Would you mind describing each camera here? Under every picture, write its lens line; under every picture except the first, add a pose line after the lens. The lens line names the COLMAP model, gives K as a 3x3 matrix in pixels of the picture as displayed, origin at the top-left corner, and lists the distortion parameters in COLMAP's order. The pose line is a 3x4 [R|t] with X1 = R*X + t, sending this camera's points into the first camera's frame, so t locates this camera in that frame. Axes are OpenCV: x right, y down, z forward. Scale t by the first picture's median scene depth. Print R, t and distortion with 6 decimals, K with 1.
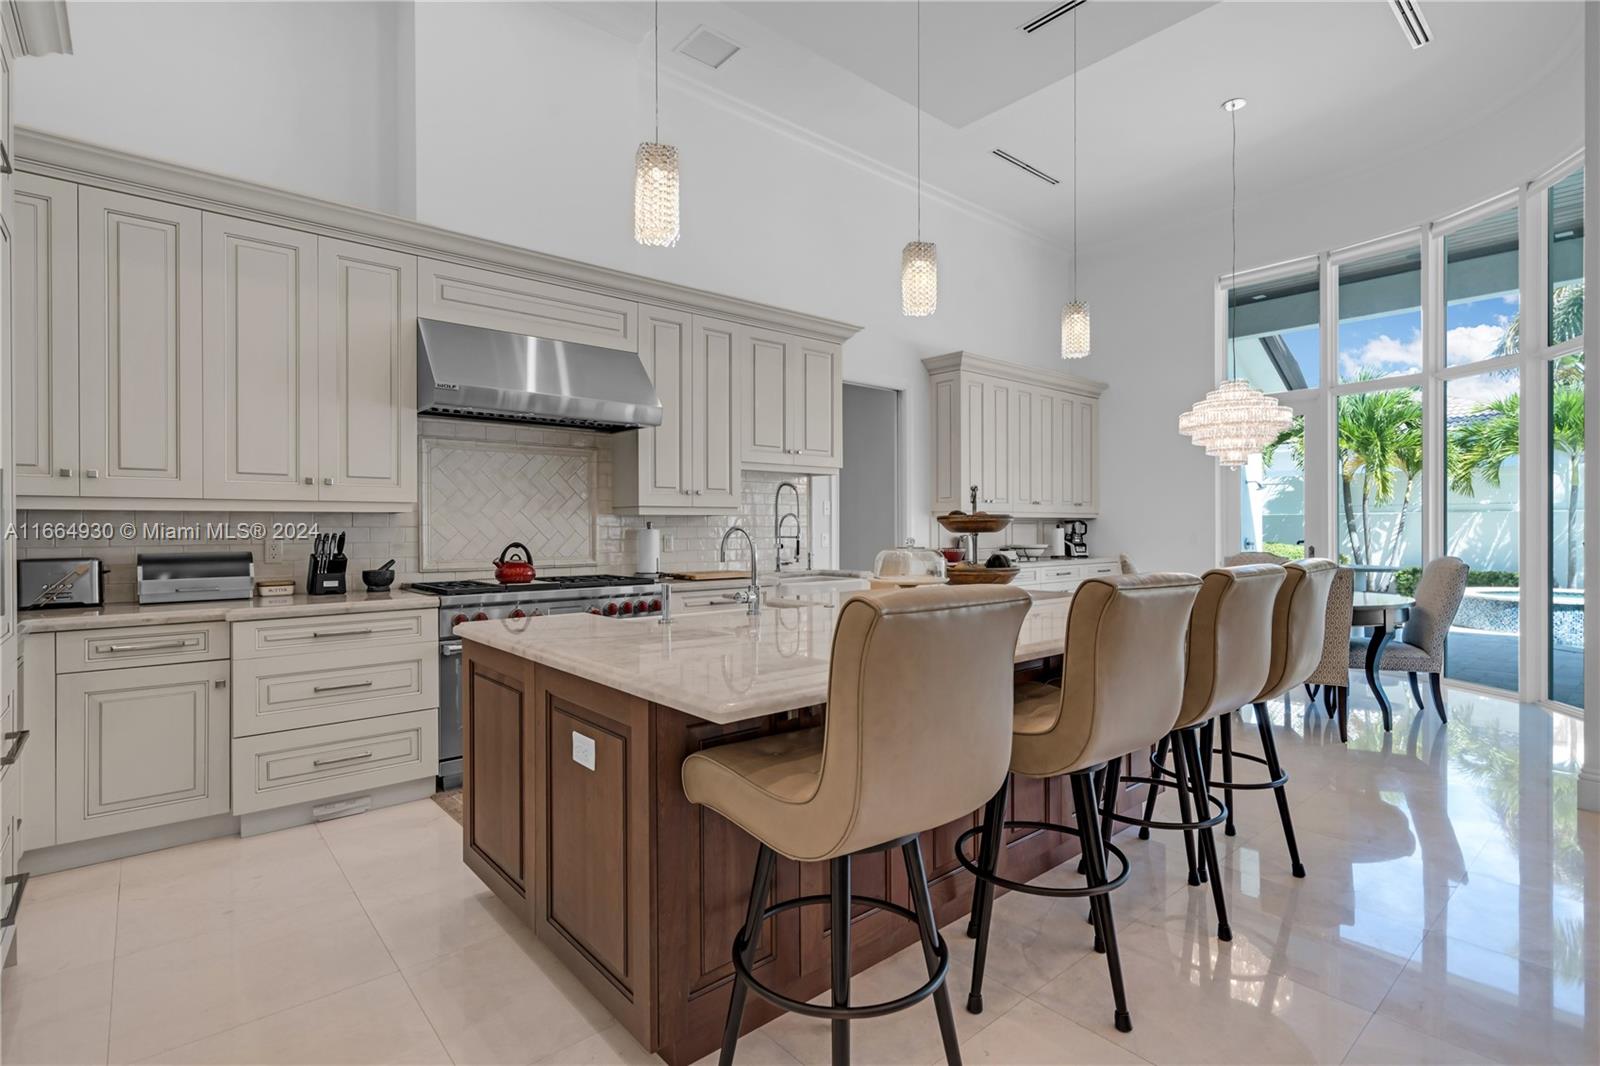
lens RADIAL K [[762.3, 0, 798.6], [0, 762.3, 528.1], [0, 0, 1]] dist [-0.002843, 0.002589]
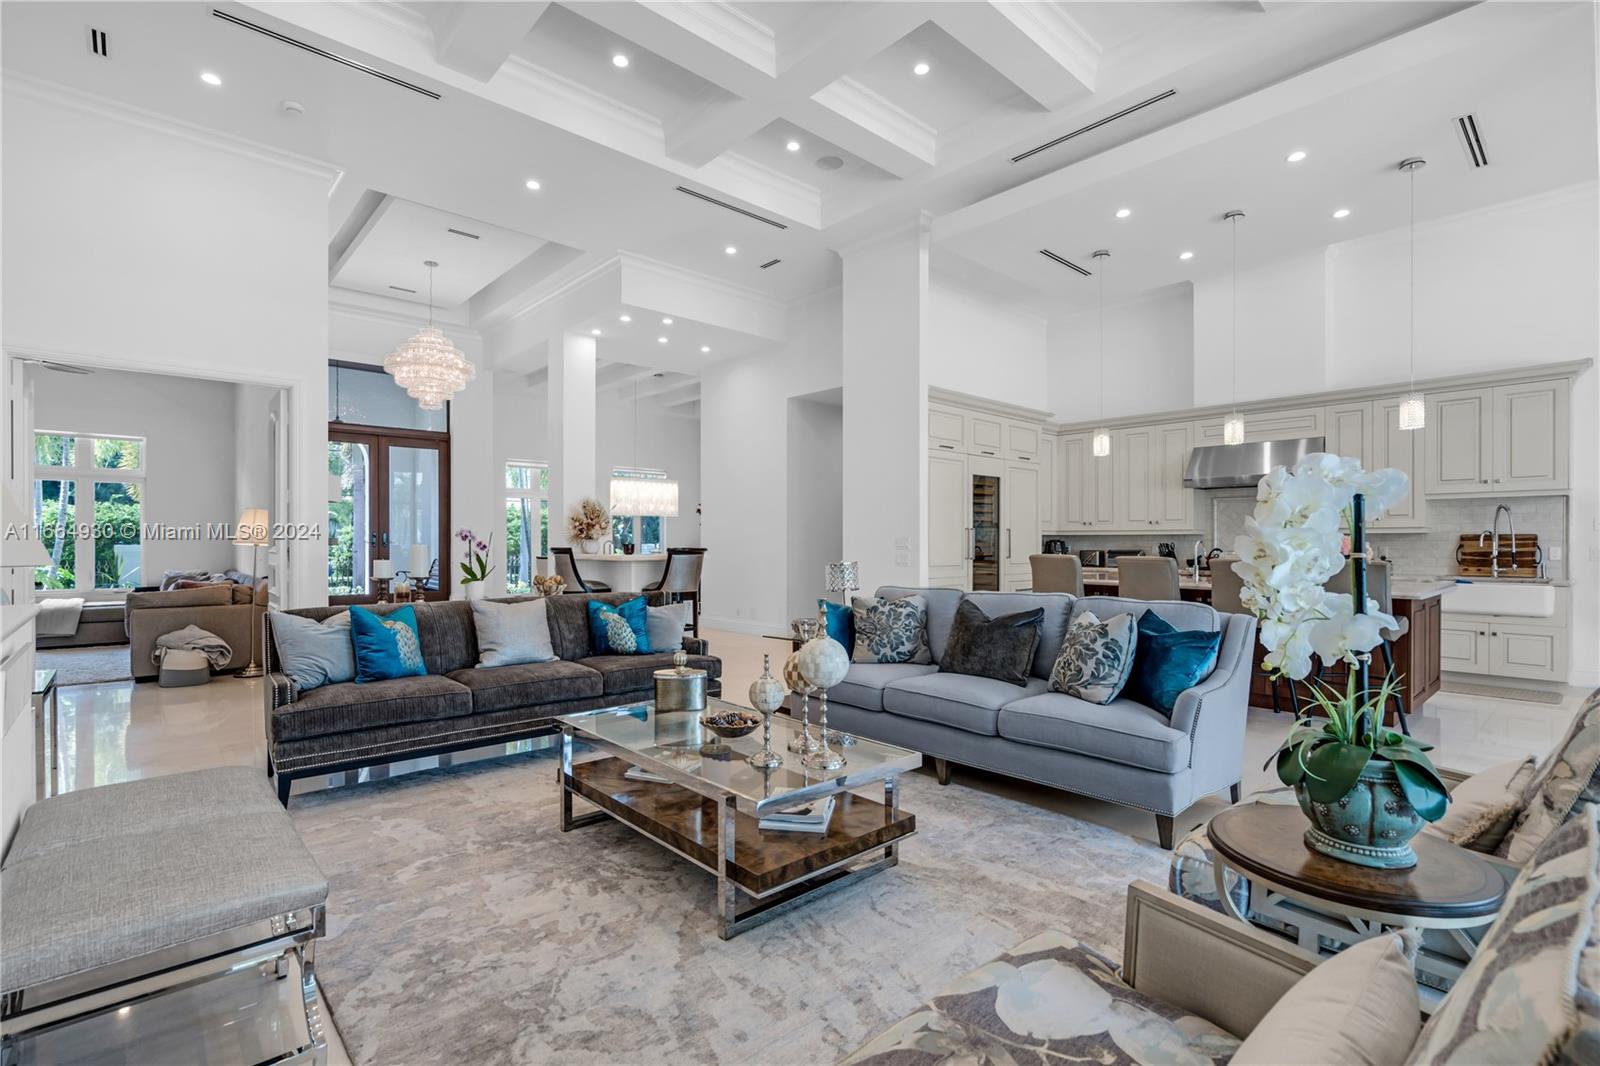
lens RADIAL K [[743.0, 0, 808.1], [0, 743.0, 541.2], [0, 0, 1]] dist [-0.003518, 0.000391]
pose [[0.036386, 0.003846, -0.999330, 0.953518], [-0.002950, 0.999989, 0.003742, -0.002732], [0.999333, 0.002812, 0.036397, -0.128049]]
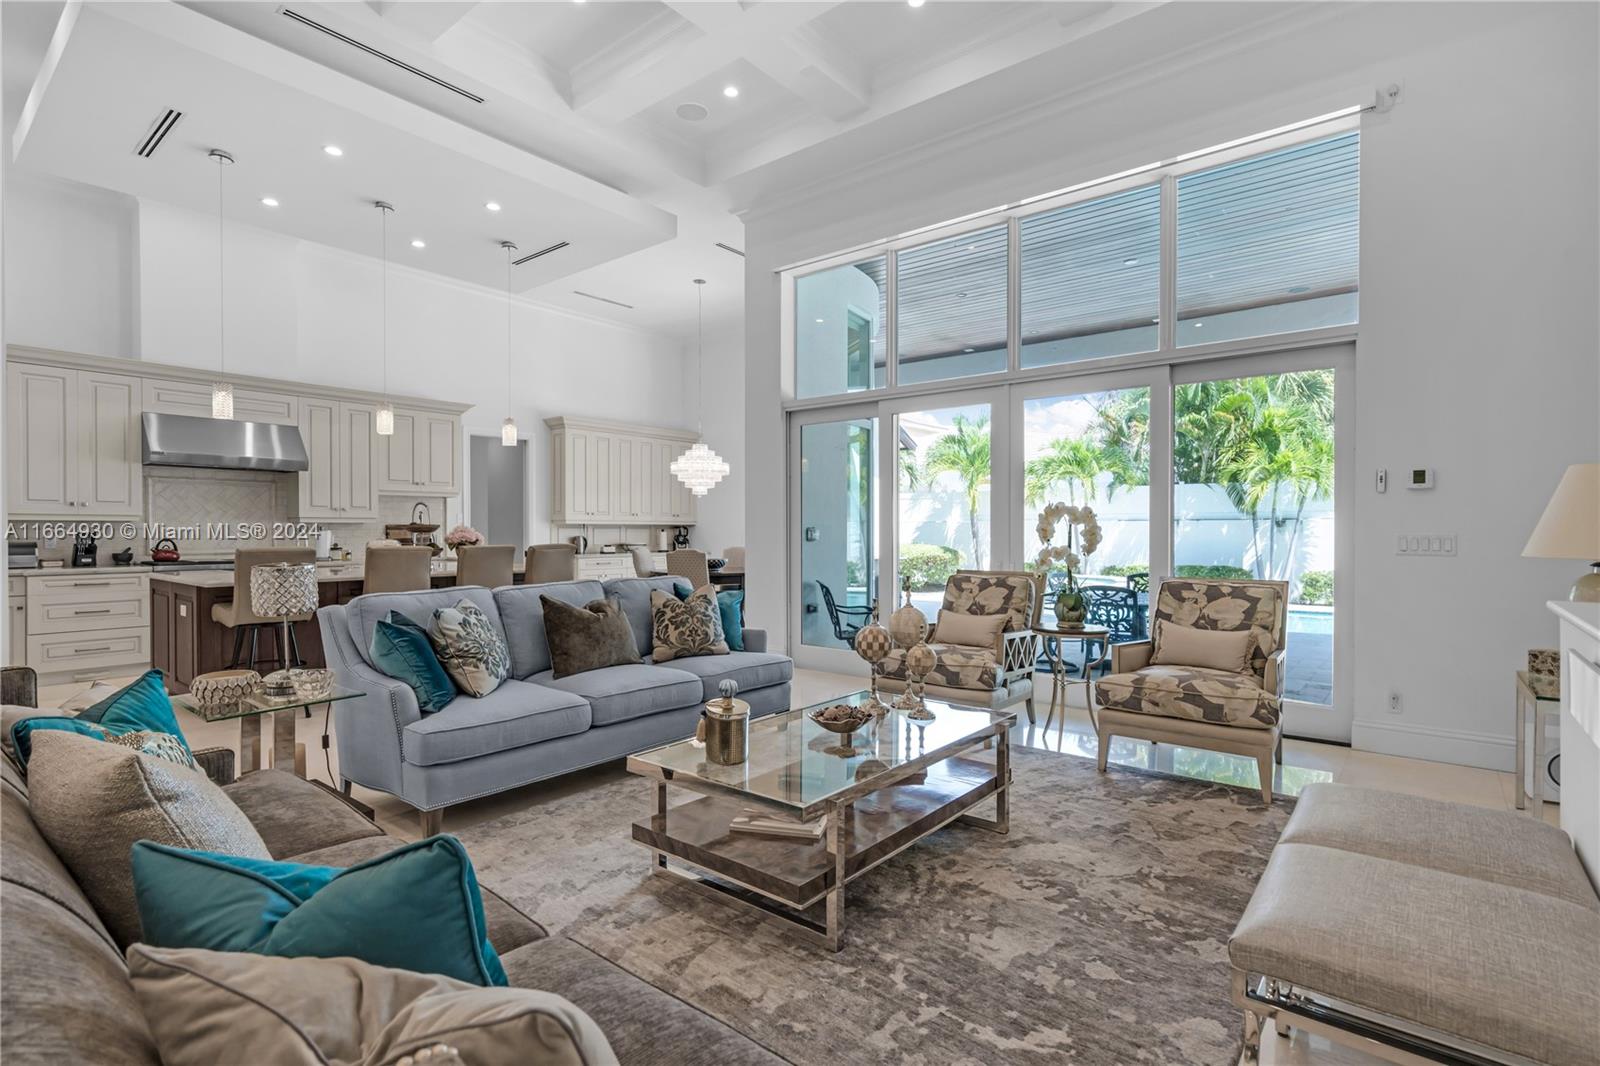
lens RADIAL K [[762.3, 0, 788.7], [0, 762.3, 537.8], [0, 0, 1]] dist [-0.002843, 0.002589]
pose [[0.985413, 0.001883, 0.170169, 0.397973], [-0.003144, 0.999970, 0.007139, 0.000854], [-0.170150, -0.007570, 0.985389, -0.588542]]
